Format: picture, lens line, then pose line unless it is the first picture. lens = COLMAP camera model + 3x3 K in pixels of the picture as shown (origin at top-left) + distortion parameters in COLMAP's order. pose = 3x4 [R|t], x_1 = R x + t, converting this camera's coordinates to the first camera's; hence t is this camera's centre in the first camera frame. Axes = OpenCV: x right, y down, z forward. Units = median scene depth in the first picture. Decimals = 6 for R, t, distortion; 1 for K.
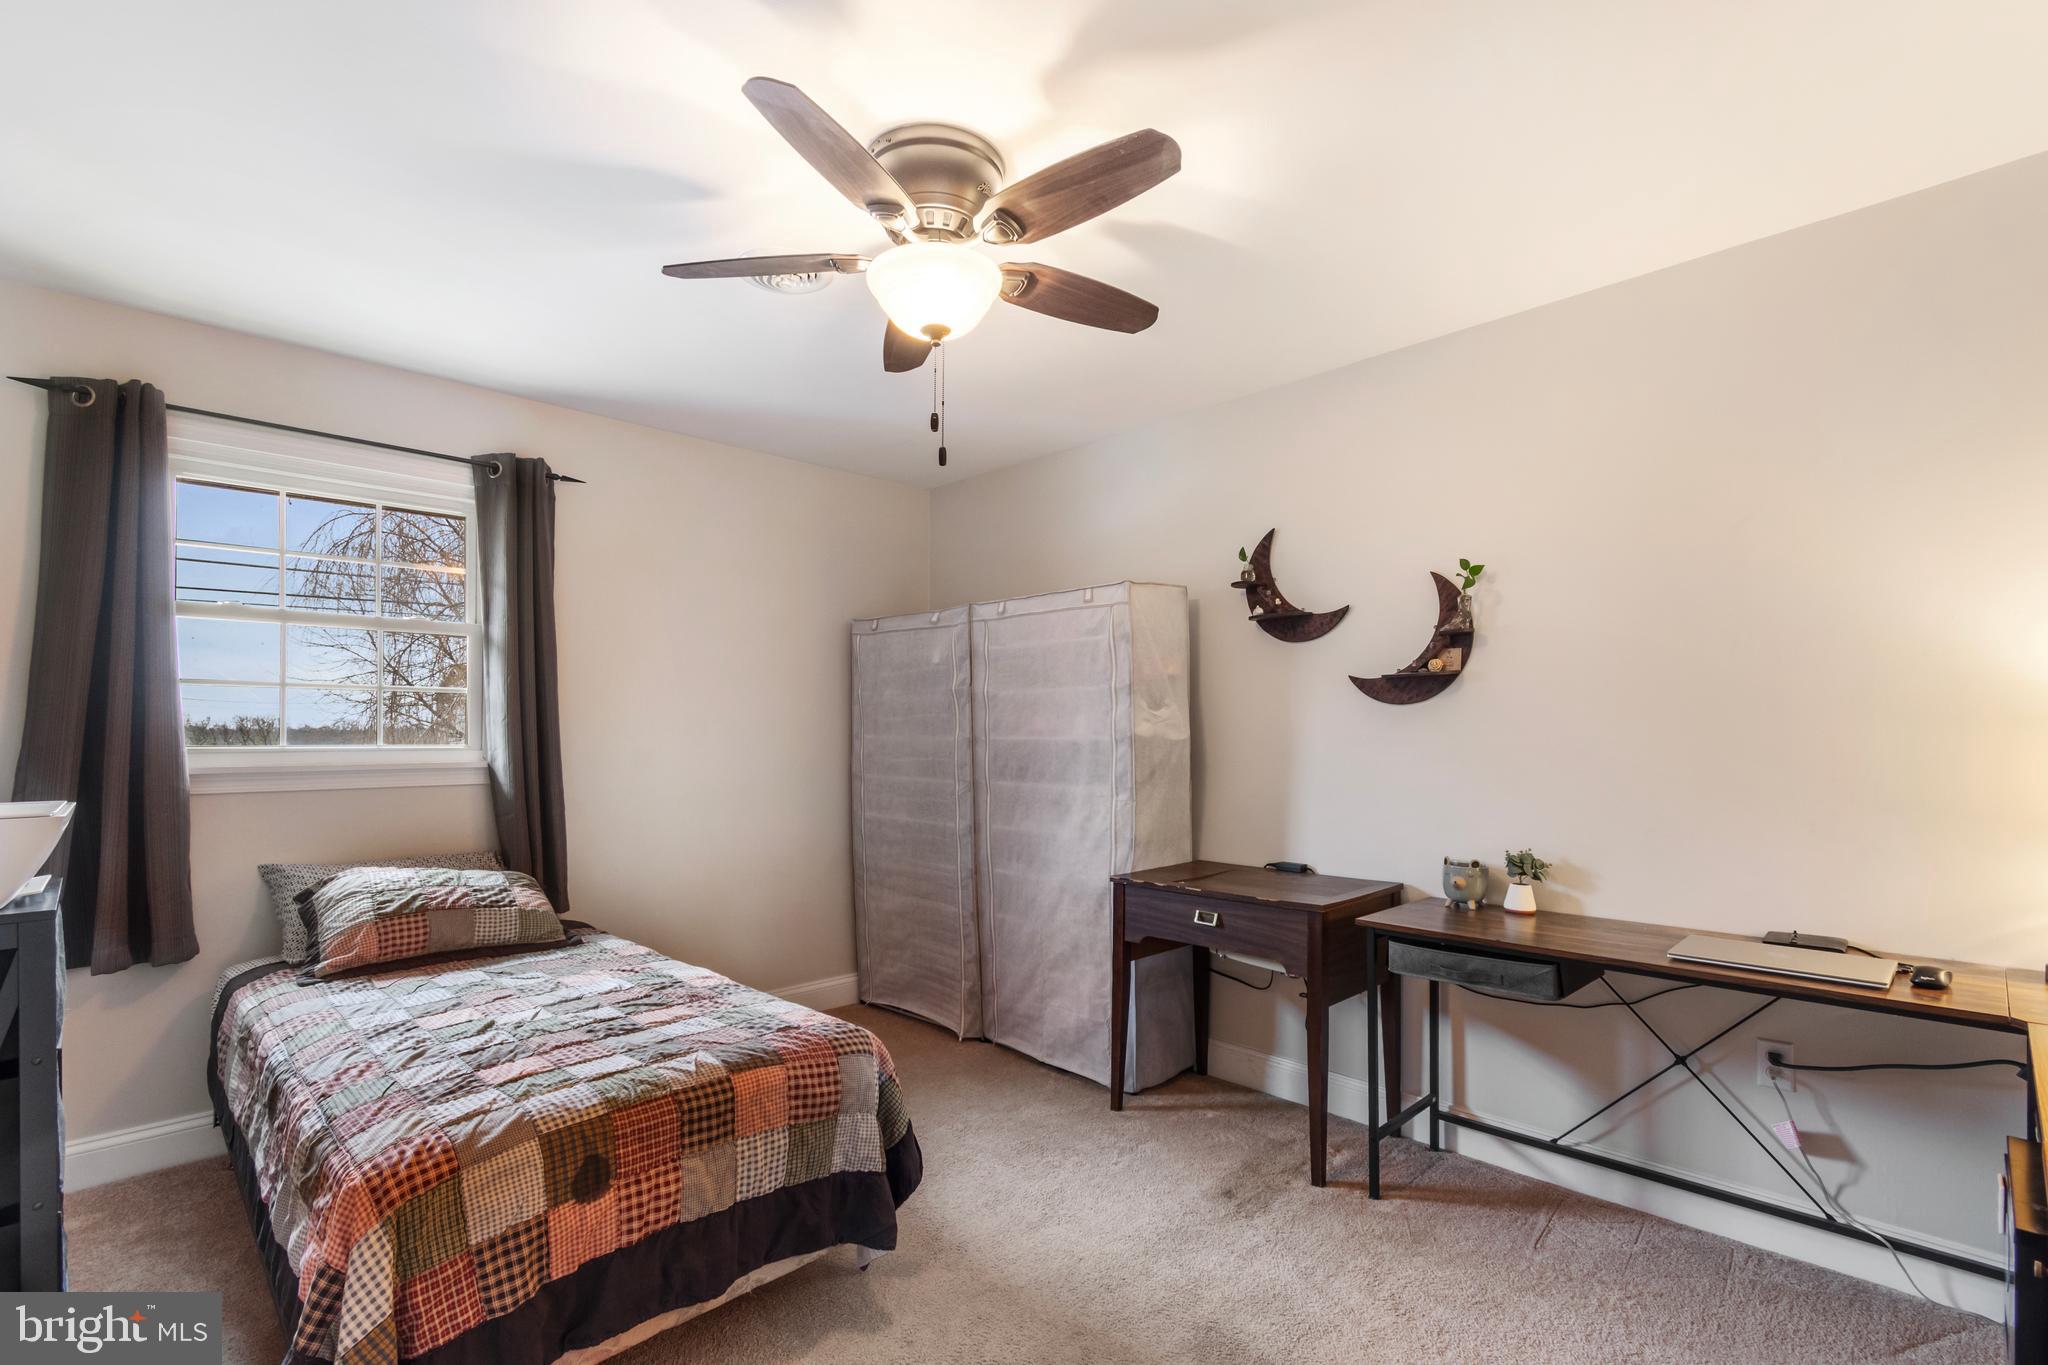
lens RADIAL K [[924.0, 0, 1029.9], [0, 924.0, 749.6], [0, 0, 1]] dist [0.000249, -0.000039]
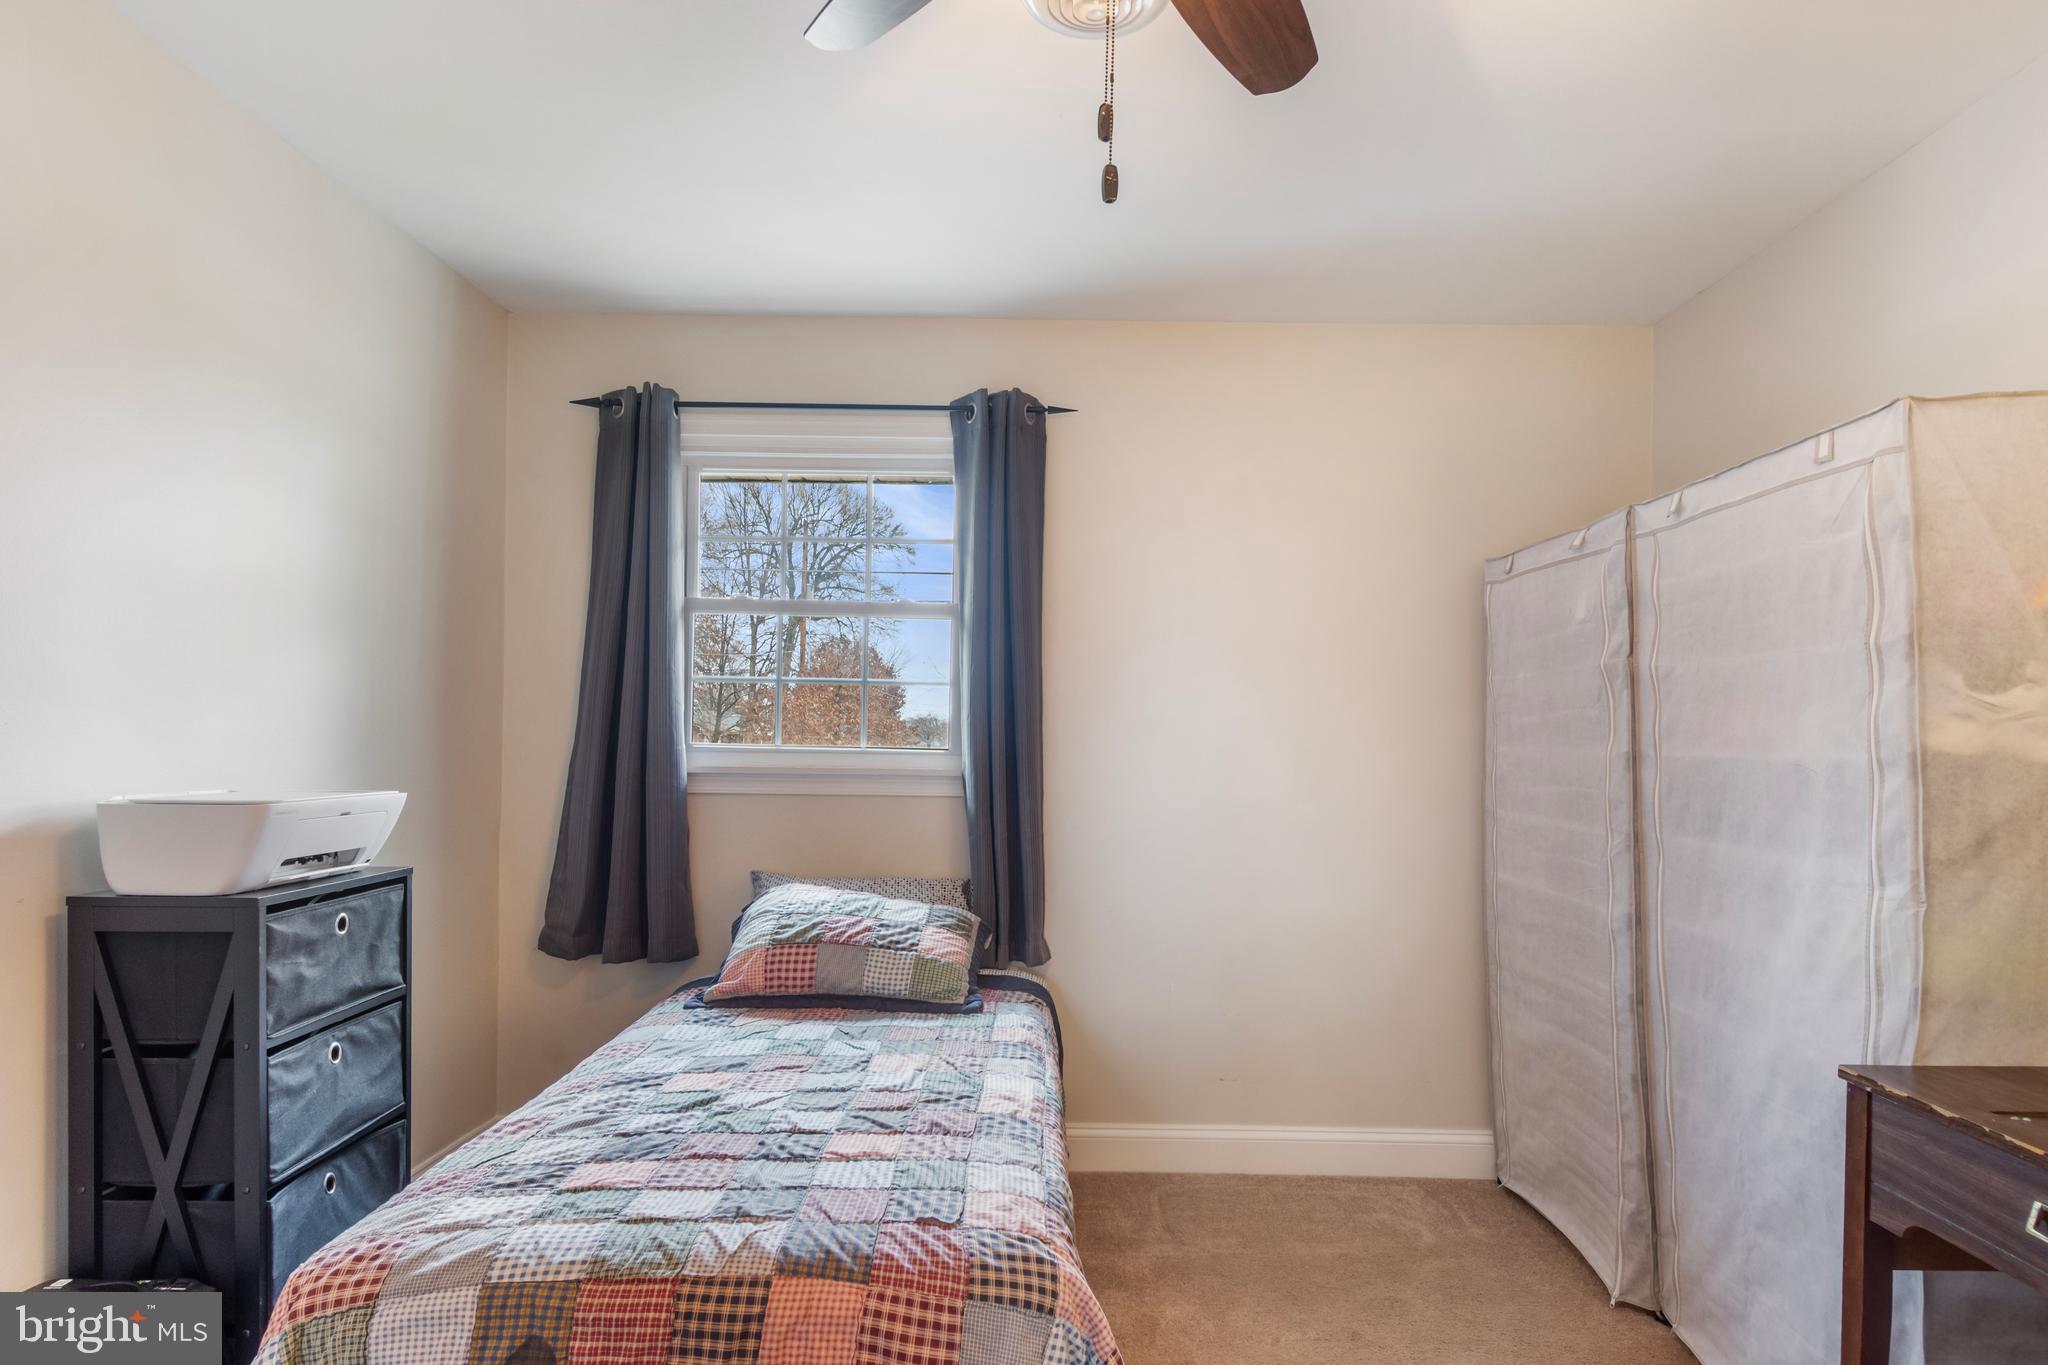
lens RADIAL K [[1174.6, 0, 1027.9], [0, 1174.6, 748.2], [0, 0, 1]] dist [-0.000512, -0.001978]
pose [[0.713507, 0.016350, -0.700458, 0.217156], [-0.027757, 0.999603, -0.004941, -0.002758], [0.700098, 0.022967, 0.713677, 0.343155]]
